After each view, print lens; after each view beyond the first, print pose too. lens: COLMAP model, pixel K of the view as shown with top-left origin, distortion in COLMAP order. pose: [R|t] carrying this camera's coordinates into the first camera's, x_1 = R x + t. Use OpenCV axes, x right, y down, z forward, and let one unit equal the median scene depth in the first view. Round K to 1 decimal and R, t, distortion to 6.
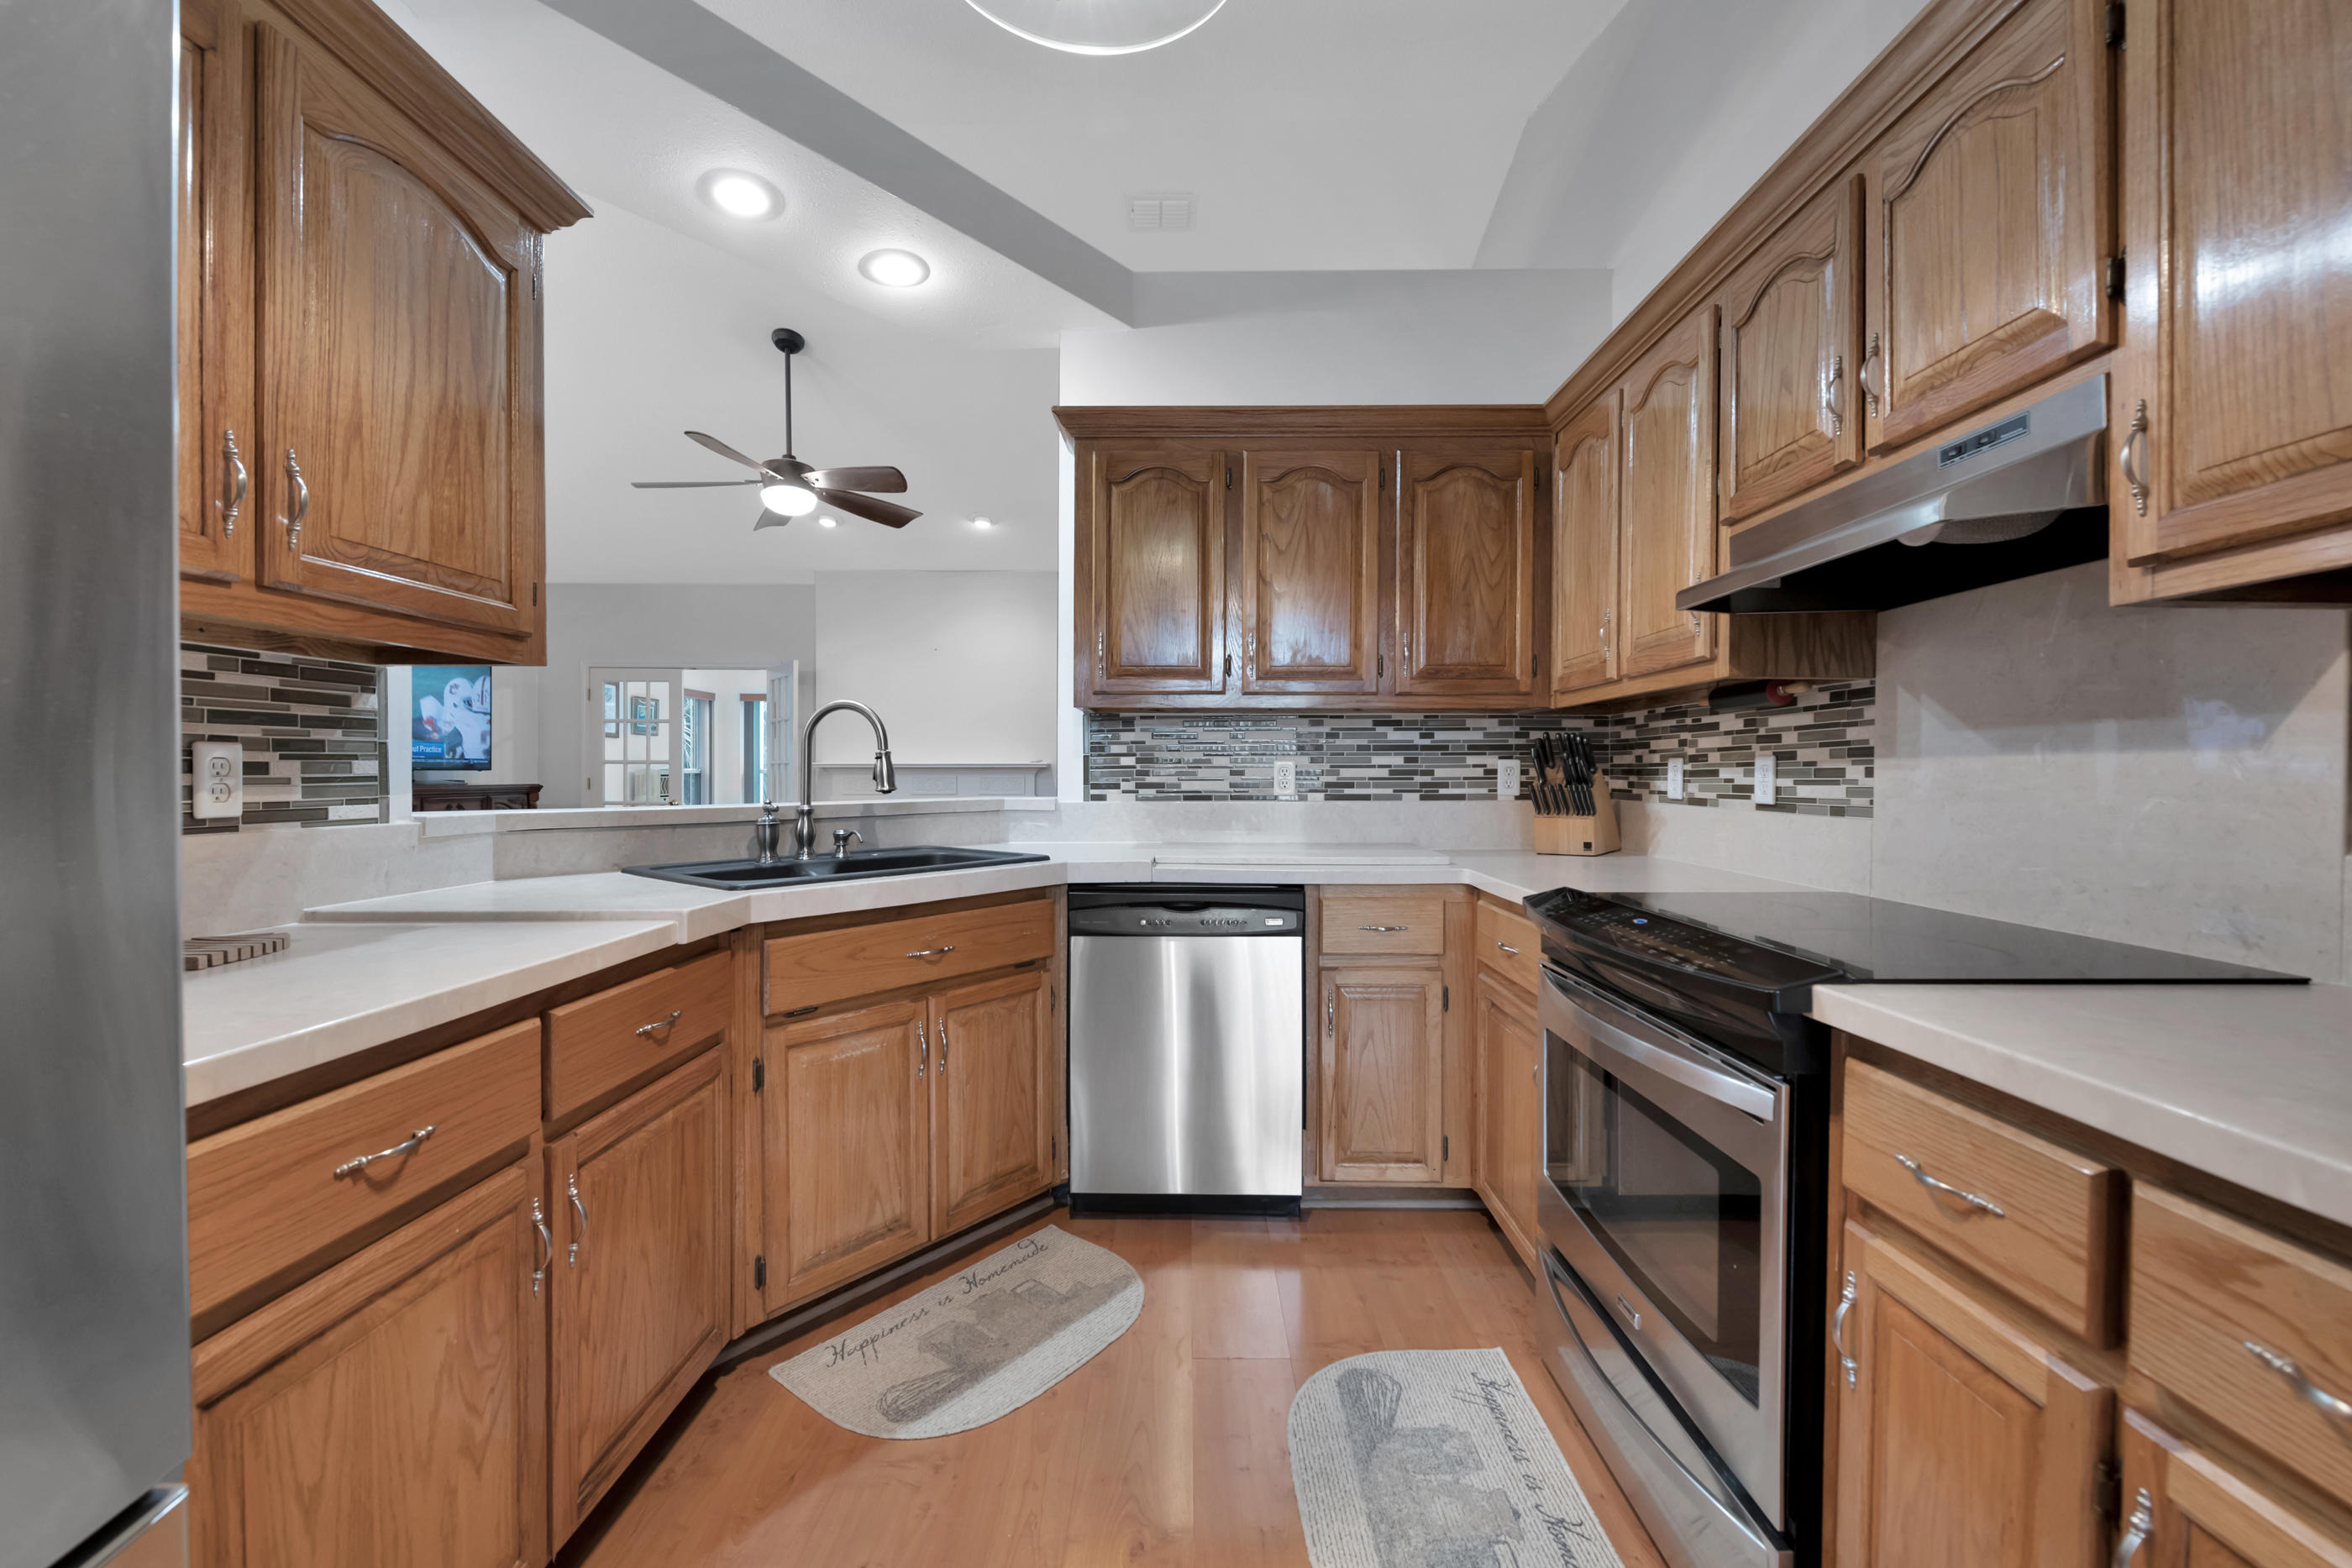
lens RADIAL K [[946.2, 0, 1190.9], [0, 946.2, 783.6], [0, 0, 1]] dist [0.001604, -0.003761]
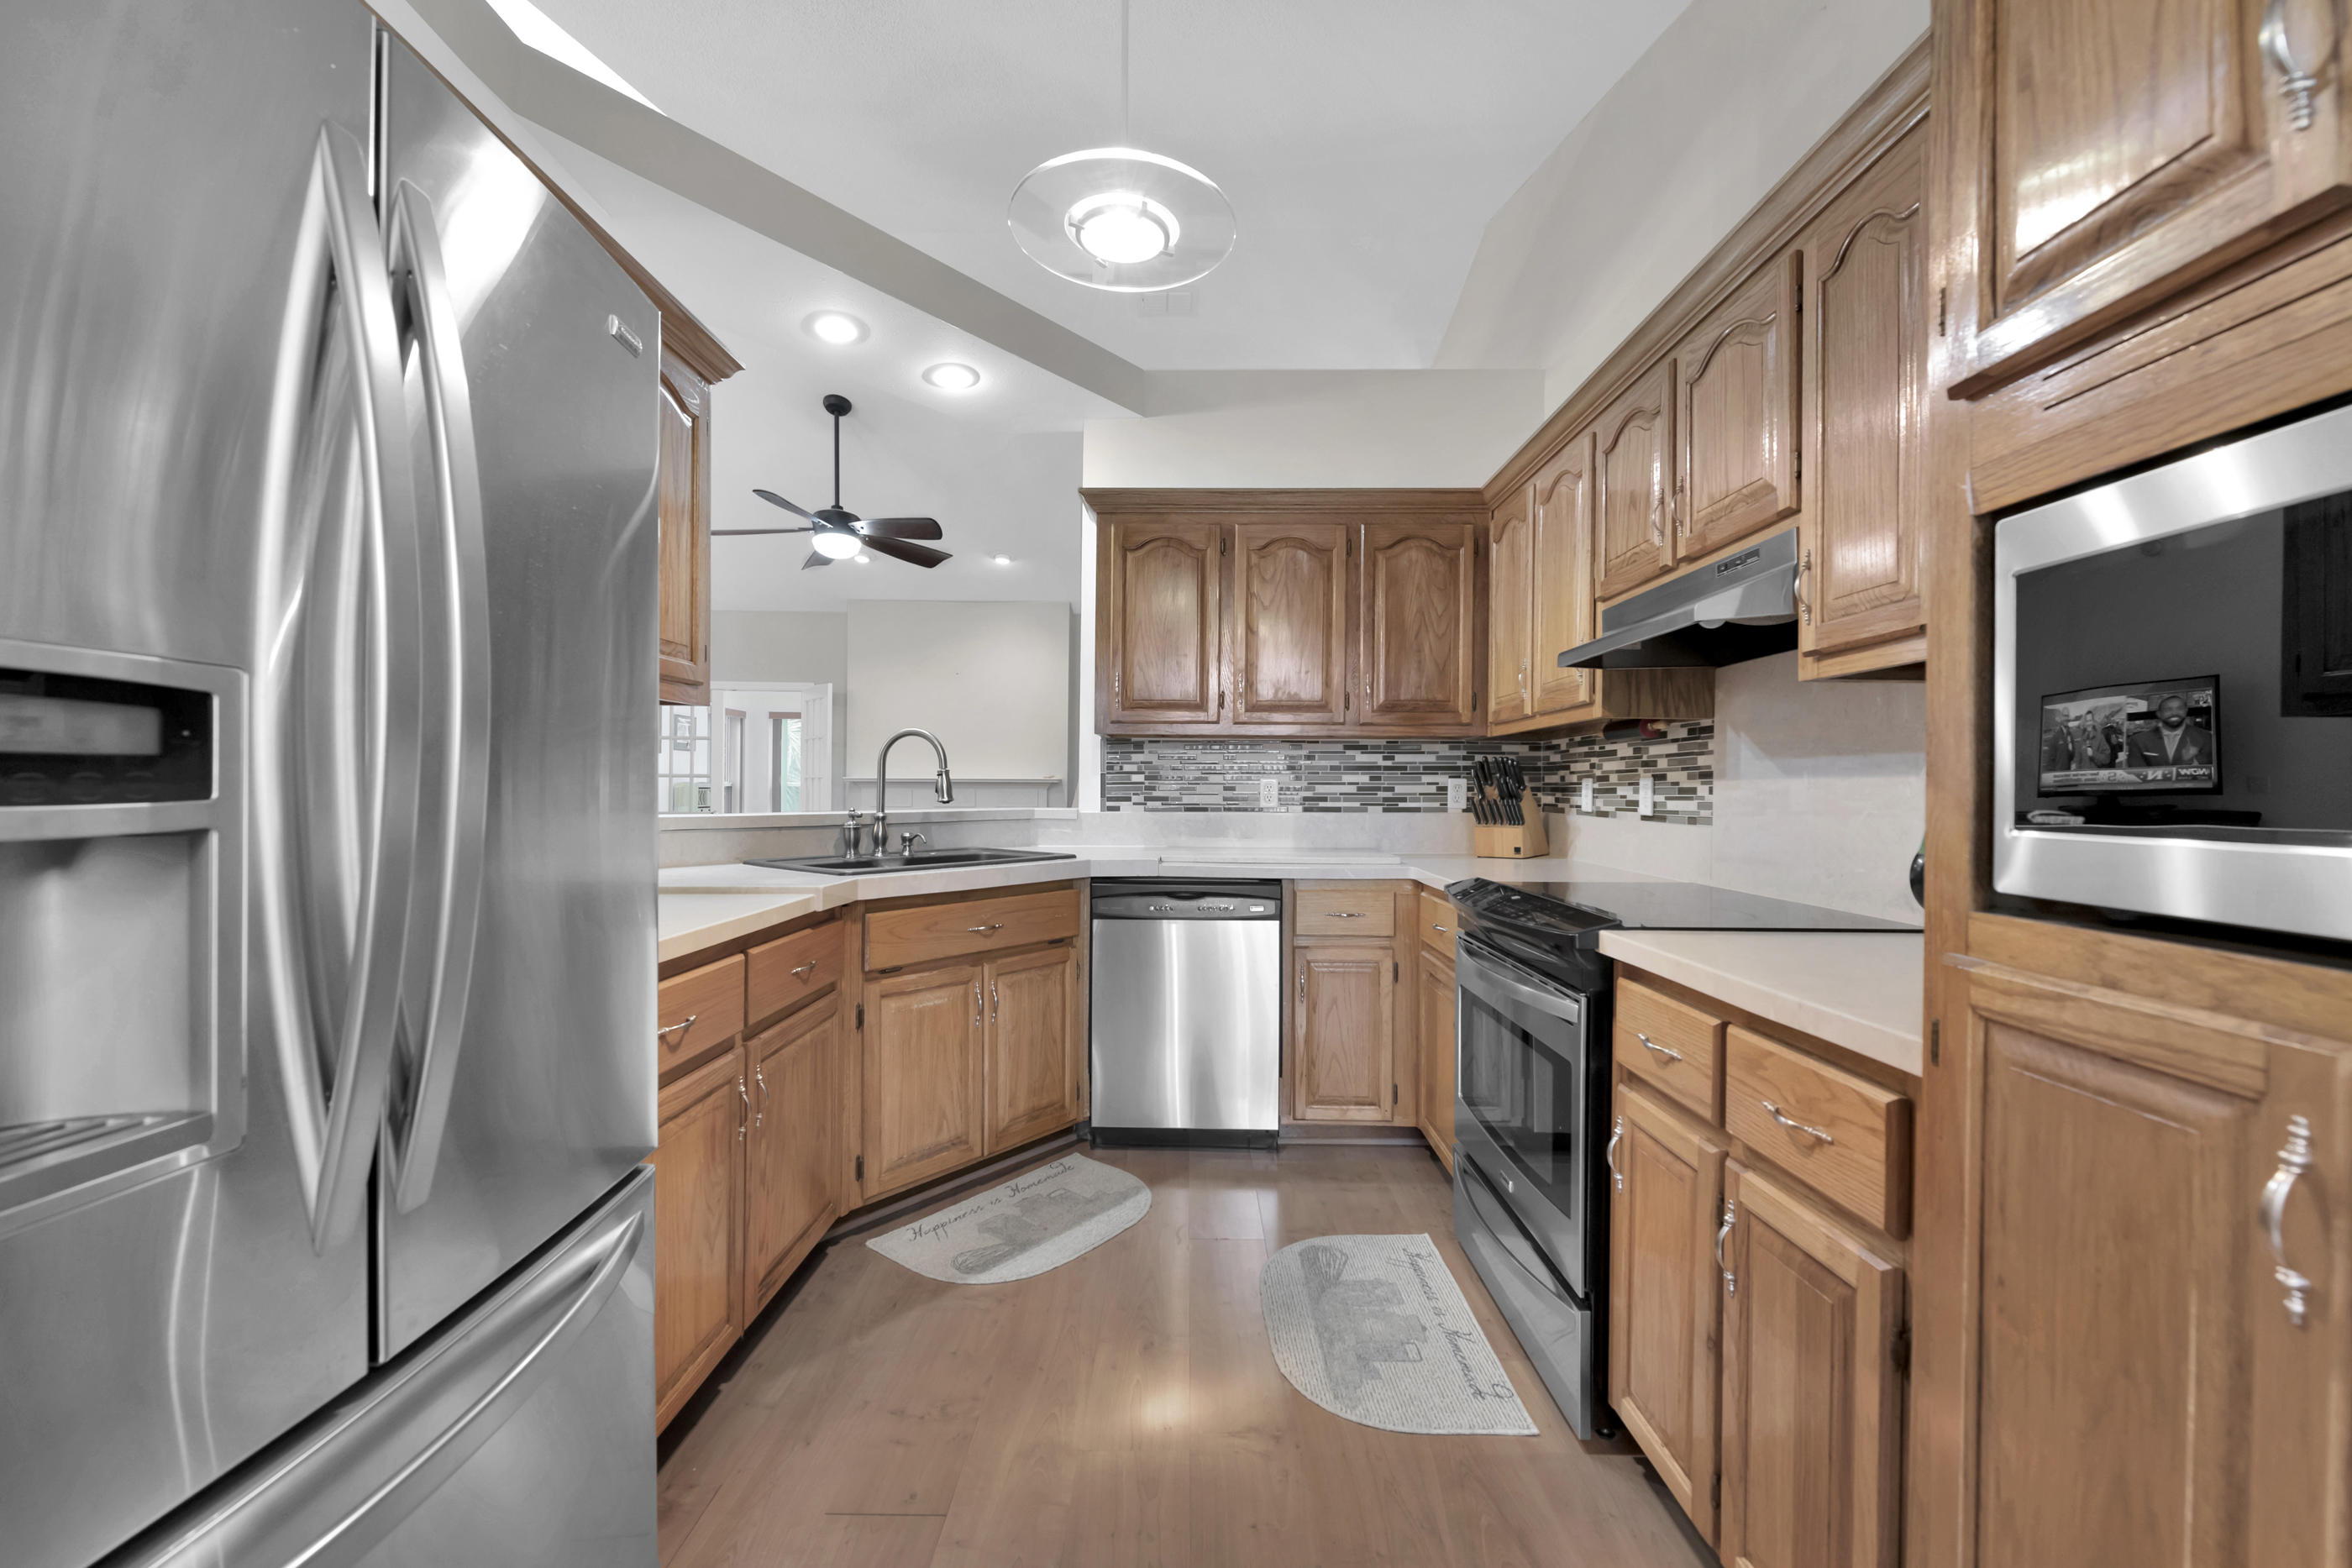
lens RADIAL K [[946.2, 0, 1190.9], [0, 946.2, 783.6], [0, 0, 1]] dist [0.001604, -0.003761]
pose [[0.999986, 0.005249, -0.000128, 0.000664], [-0.005251, 0.999856, -0.016149, 0.002625], [0.000044, 0.016150, 0.999870, -0.250485]]
